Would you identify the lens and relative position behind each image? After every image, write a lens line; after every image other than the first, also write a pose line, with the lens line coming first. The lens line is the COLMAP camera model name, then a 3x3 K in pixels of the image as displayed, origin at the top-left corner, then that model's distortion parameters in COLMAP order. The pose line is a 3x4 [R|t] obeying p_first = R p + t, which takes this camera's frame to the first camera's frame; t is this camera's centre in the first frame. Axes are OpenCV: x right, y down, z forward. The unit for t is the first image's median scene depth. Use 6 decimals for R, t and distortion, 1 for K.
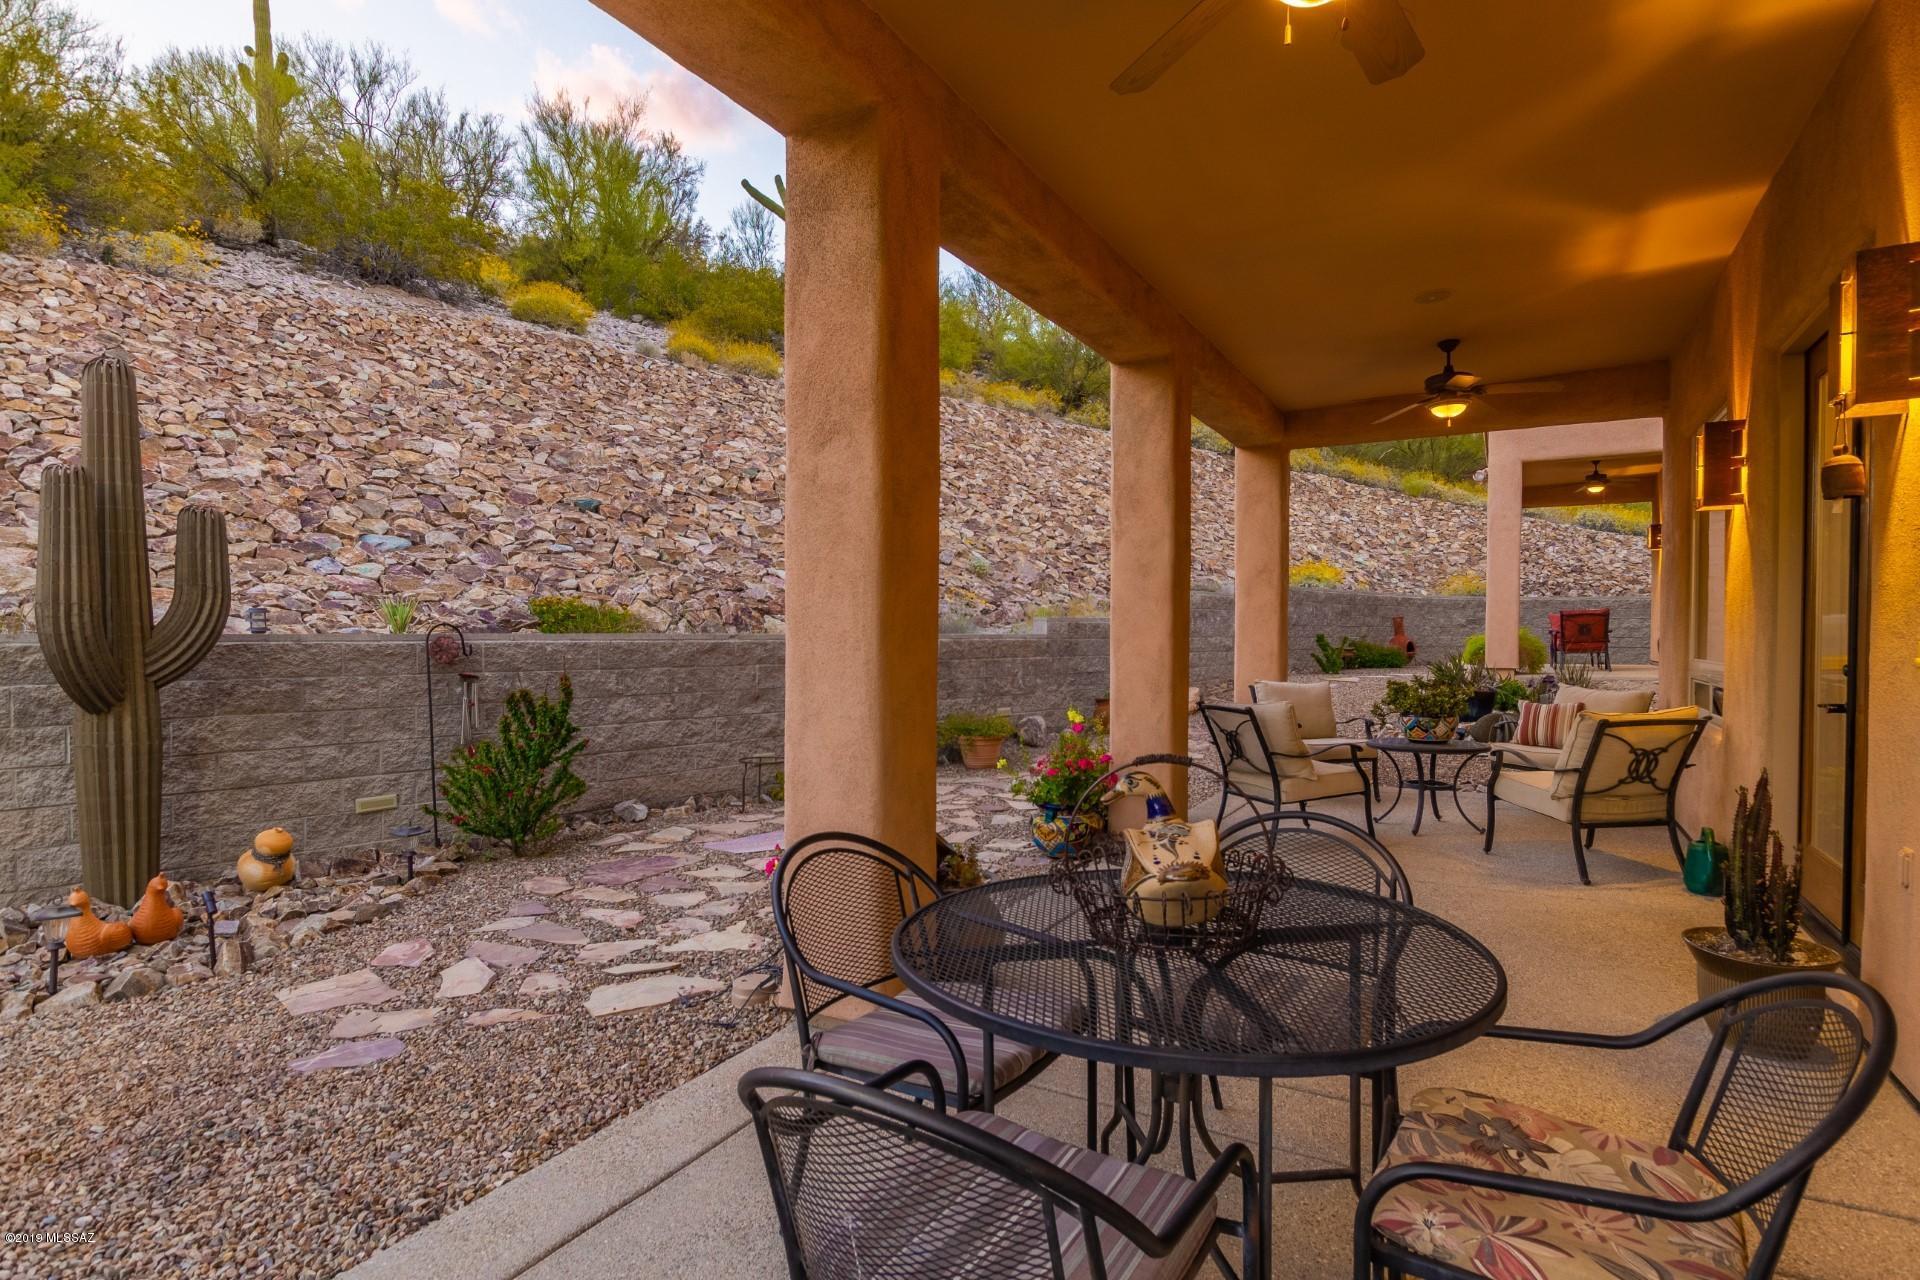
lens RADIAL K [[976.9, 0, 960.0], [0, 976.9, 640.0], [0, 0, 1]] dist [-0.018217, 0.000134]
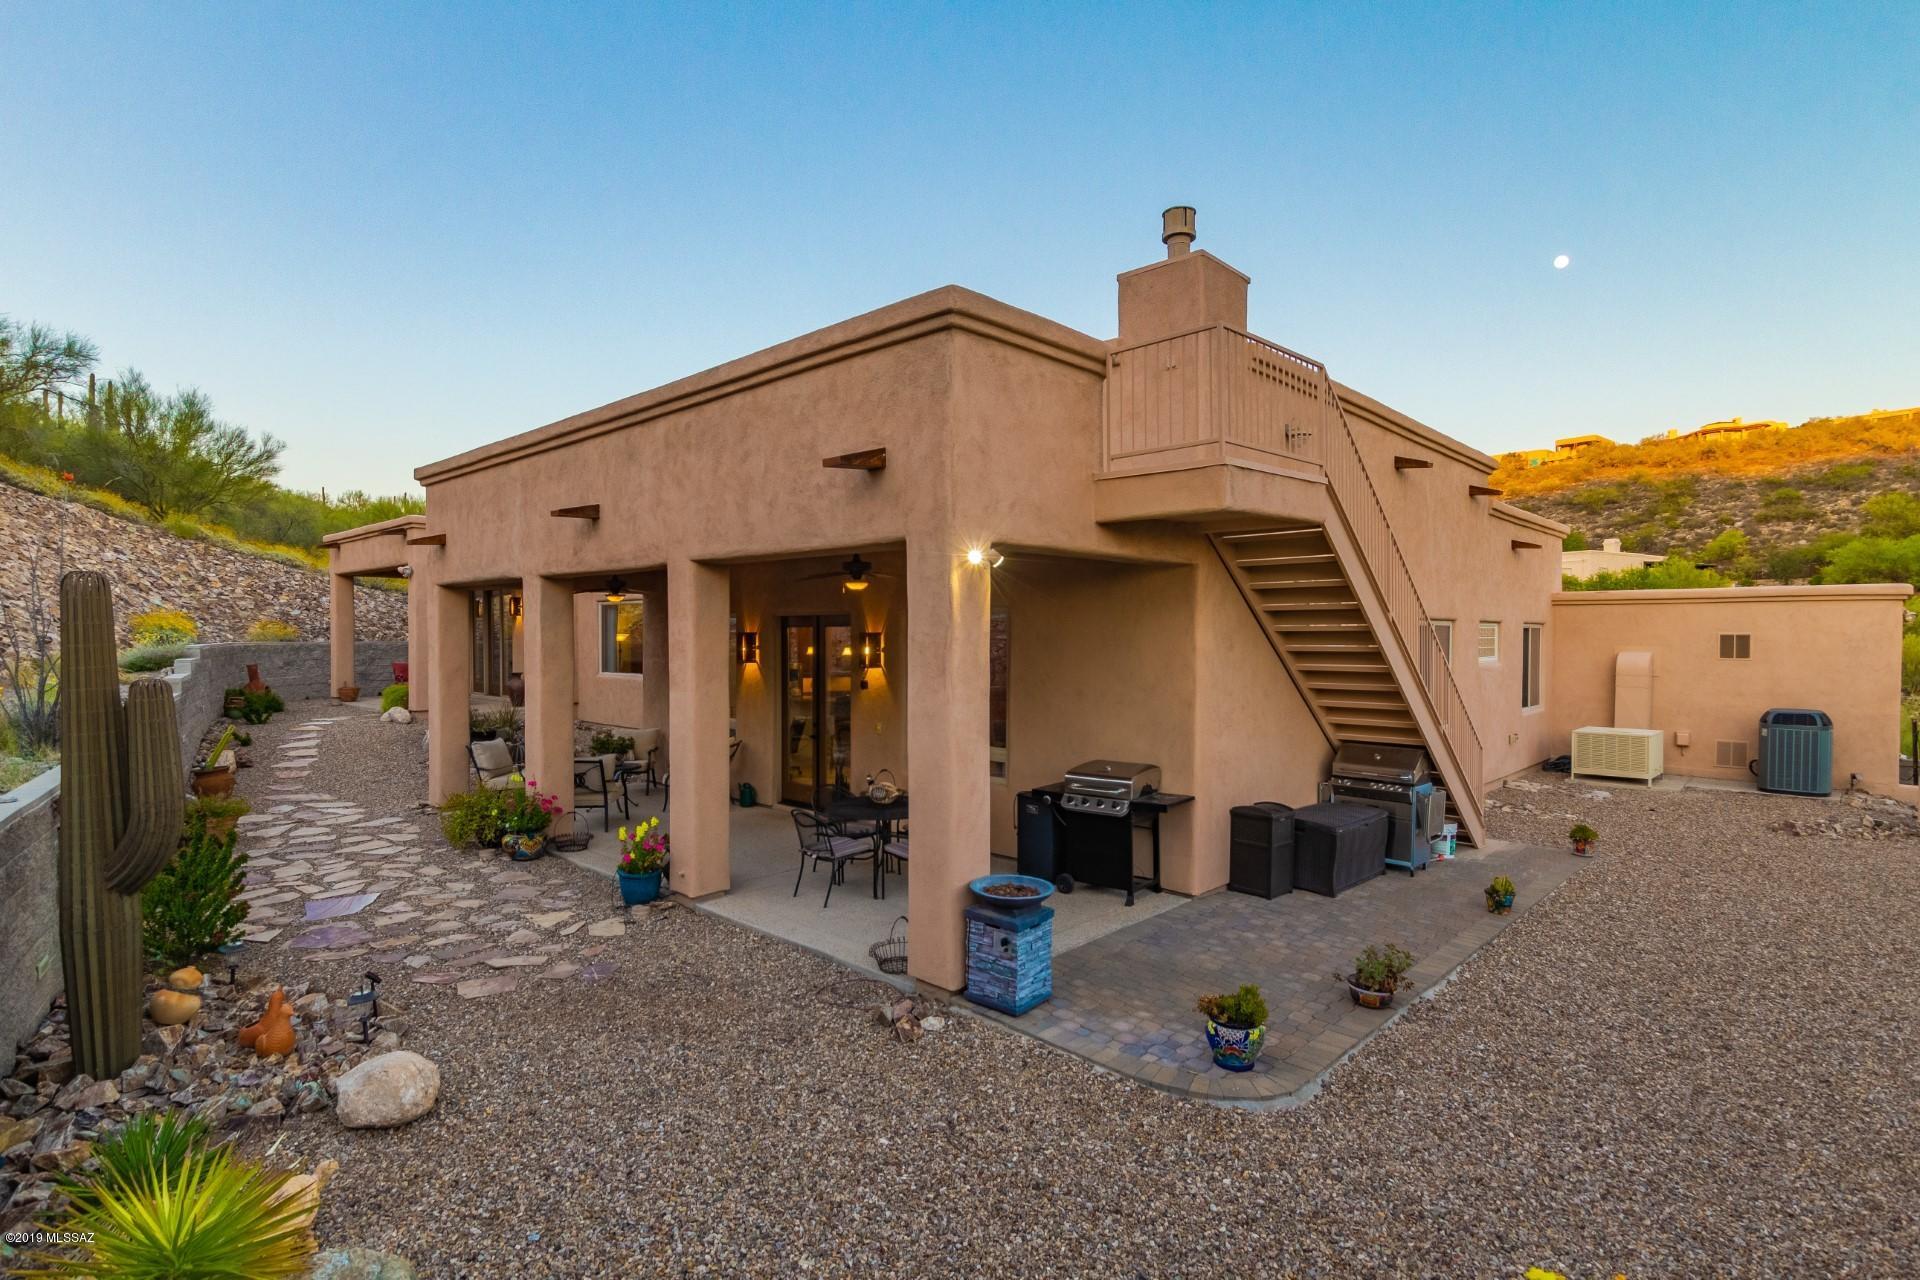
lens RADIAL K [[965.2, 0, 960.0], [0, 965.2, 640.0], [0, 0, 1]] dist [0.002792, 0.000391]
pose [[0.225993, -0.004330, 0.974119, -0.372239], [-0.000068, 0.999990, 0.004461, -0.047101], [-0.974129, -0.001074, 0.225991, -0.038868]]
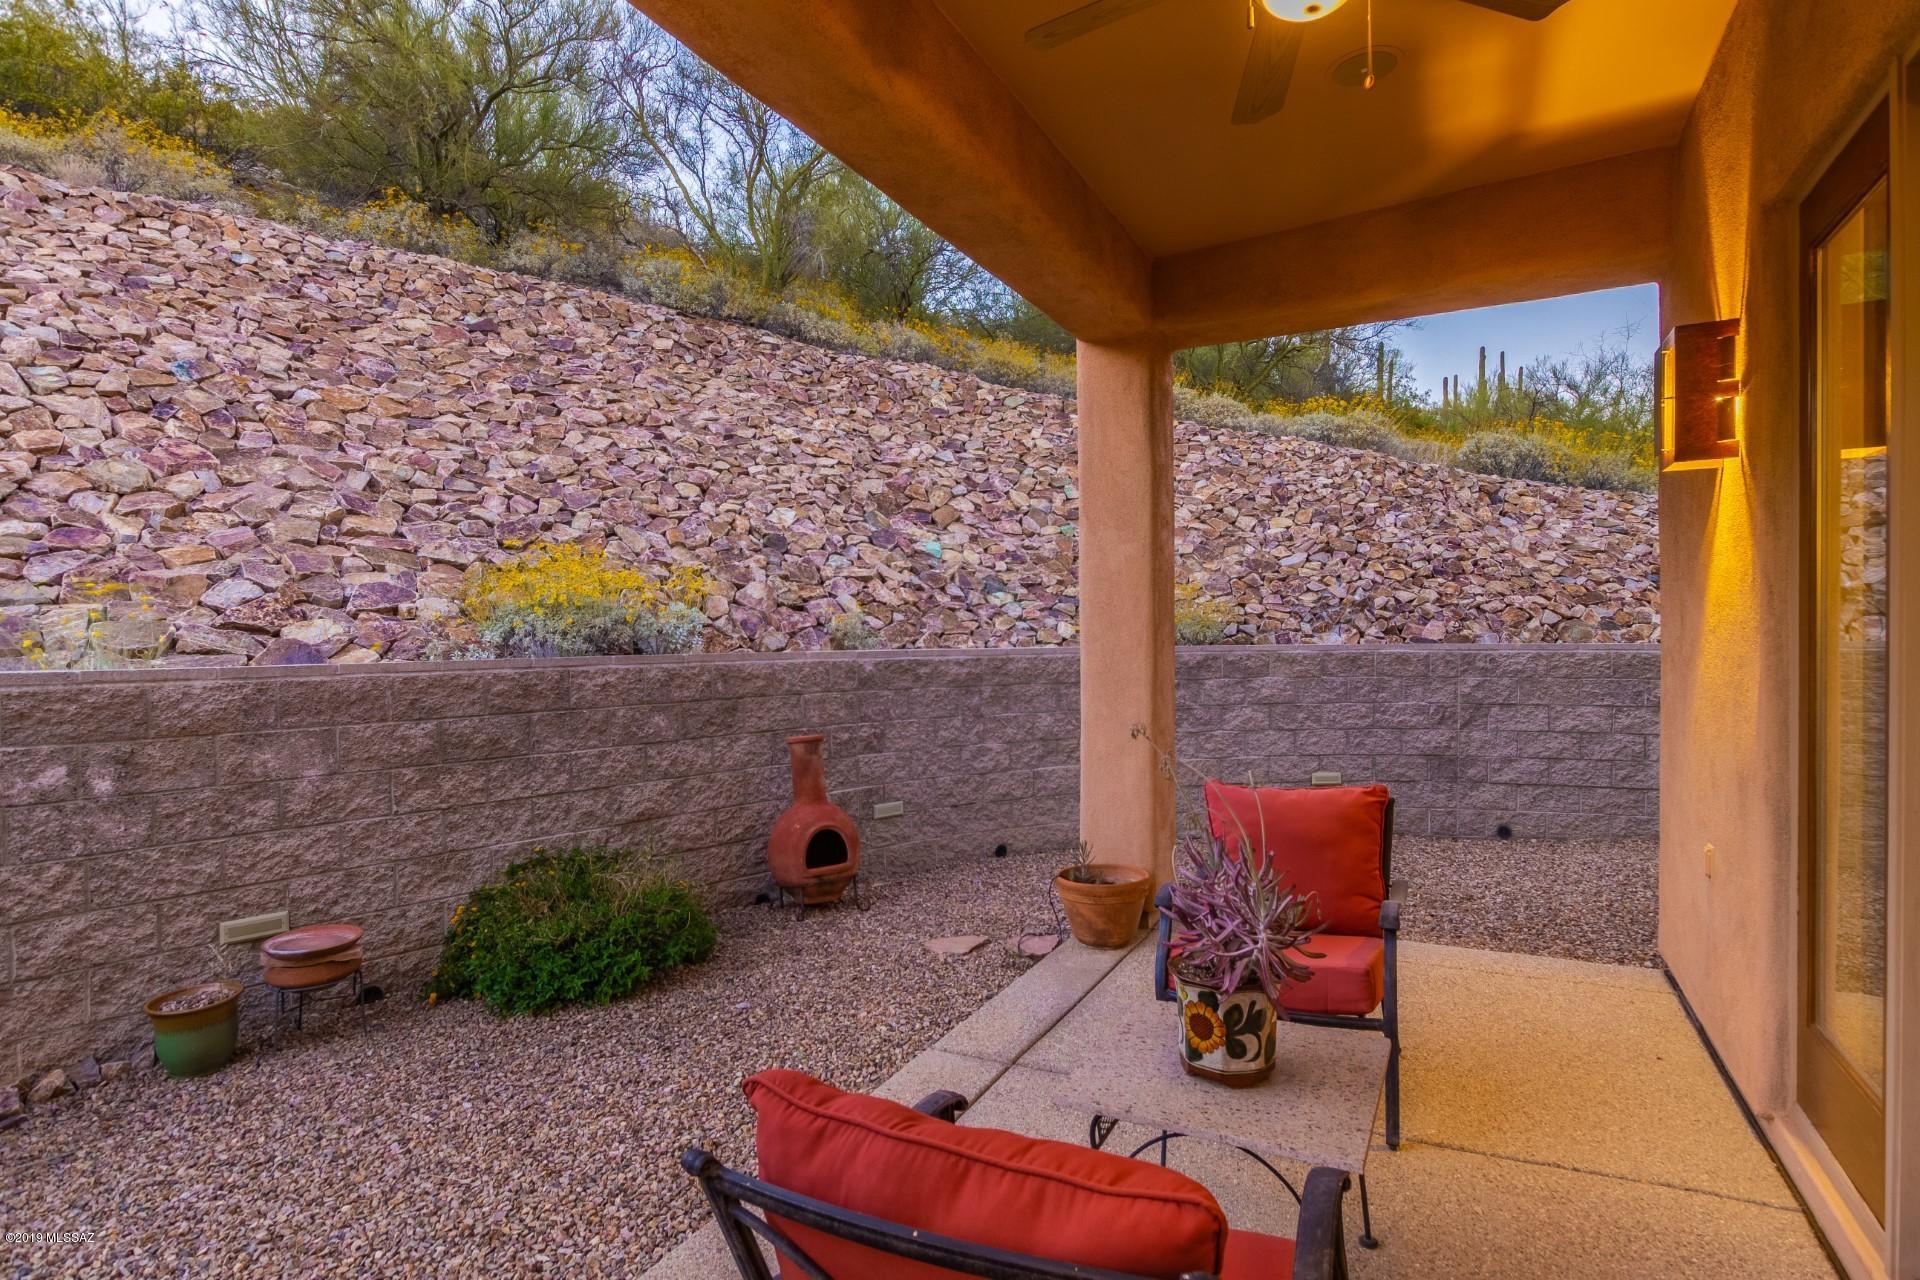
lens RADIAL K [[965.2, 0, 960.0], [0, 965.2, 640.0], [0, 0, 1]] dist [0.002792, 0.000391]
pose [[0.998826, -0.010015, 0.047390, 0.393567], [0.009180, 0.999799, 0.017797, -0.049396], [-0.047559, -0.017341, 0.998718, 0.577895]]
